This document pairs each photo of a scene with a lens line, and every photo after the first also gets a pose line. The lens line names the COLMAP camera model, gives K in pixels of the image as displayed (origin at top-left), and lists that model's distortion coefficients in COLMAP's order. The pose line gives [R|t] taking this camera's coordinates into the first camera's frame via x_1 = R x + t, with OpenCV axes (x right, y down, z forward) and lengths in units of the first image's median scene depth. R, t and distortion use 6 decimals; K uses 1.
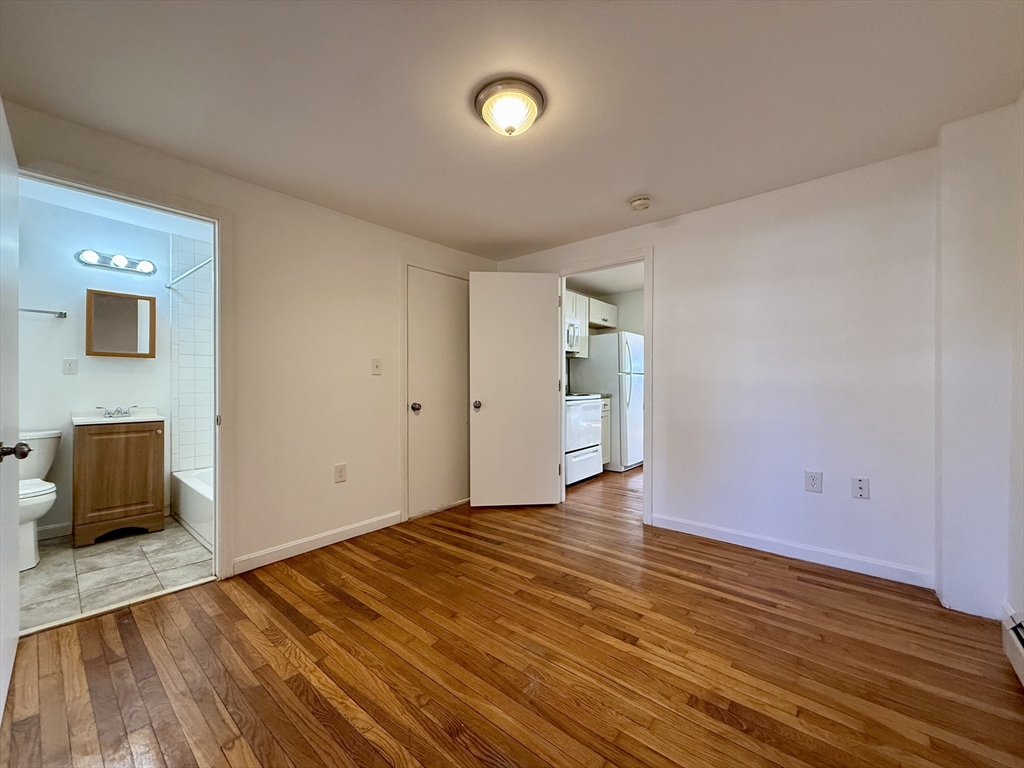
lens RADIAL K [[408.8, 0, 510.8], [0, 408.8, 380.8], [0, 0, 1]] dist [0.001129, -0.000686]
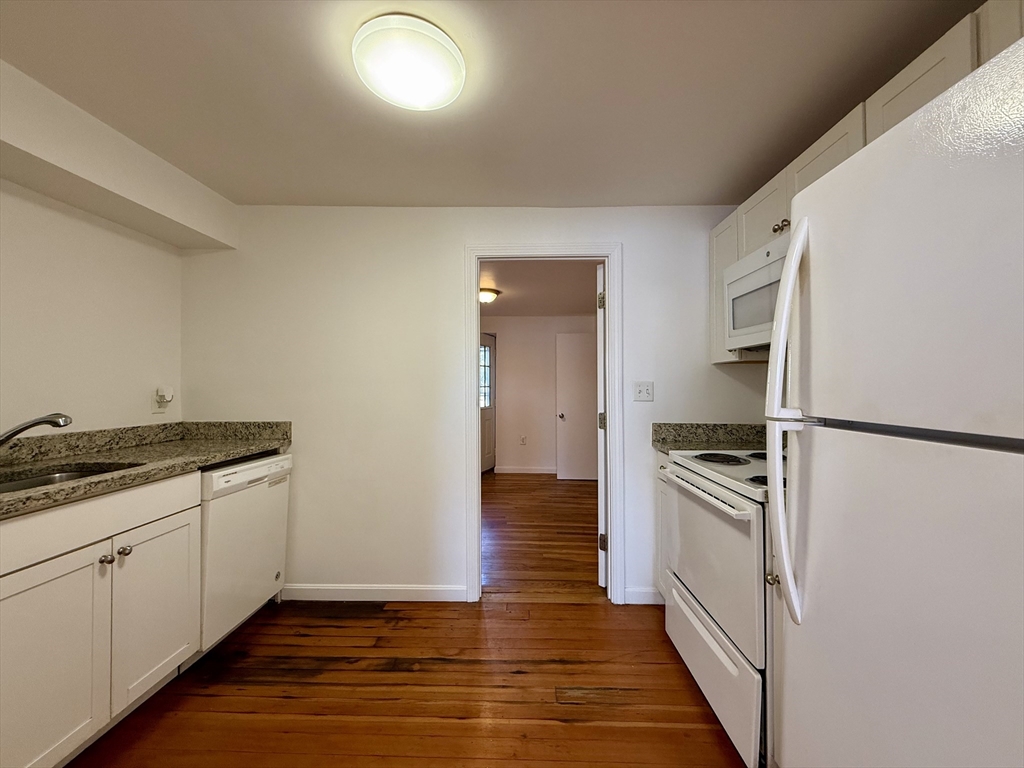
lens RADIAL K [[408.8, 0, 513.8], [0, 408.8, 384.8], [0, 0, 1]] dist [0.001129, -0.000686]
pose [[-0.779419, -0.003486, -0.626494, 1.129239], [0.002474, 0.999960, -0.008641, -0.070317], [0.626498, -0.008285, -0.779379, 2.435942]]
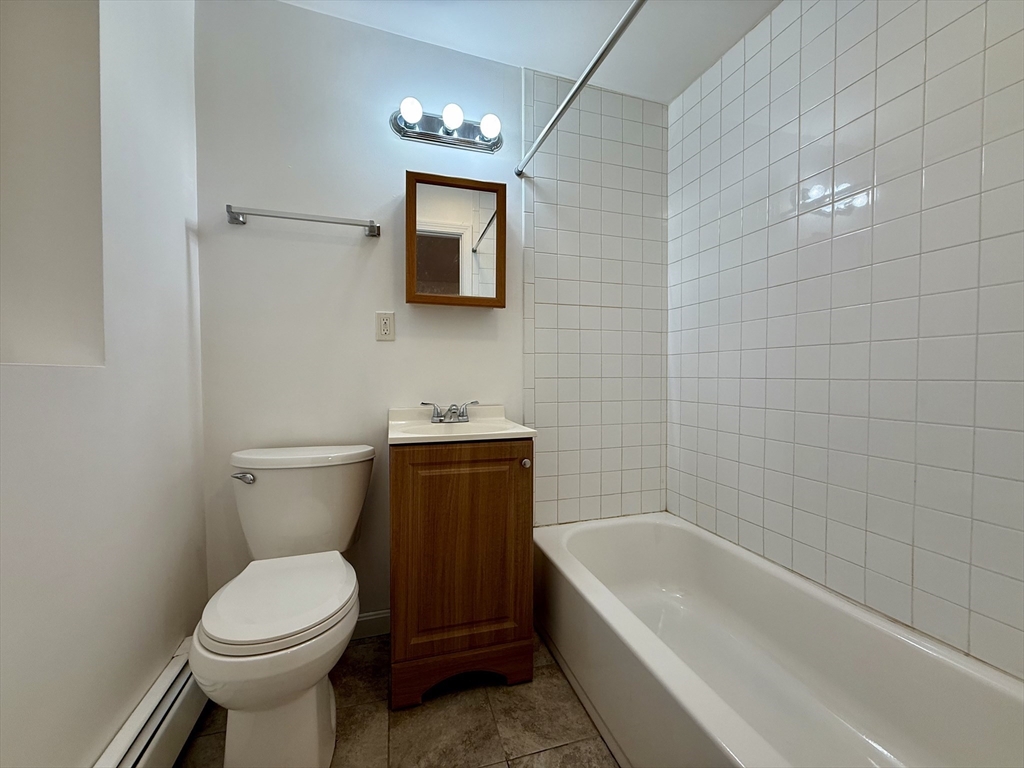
lens RADIAL K [[408.8, 0, 510.5], [0, 408.8, 382.3], [0, 0, 1]] dist [0.001129, -0.000686]
pose [[0.846774, 0.012229, -0.531812, -0.640363], [0.001211, 0.999689, 0.024915, 0.026366], [0.531951, -0.021741, 0.846496, 0.619576]]
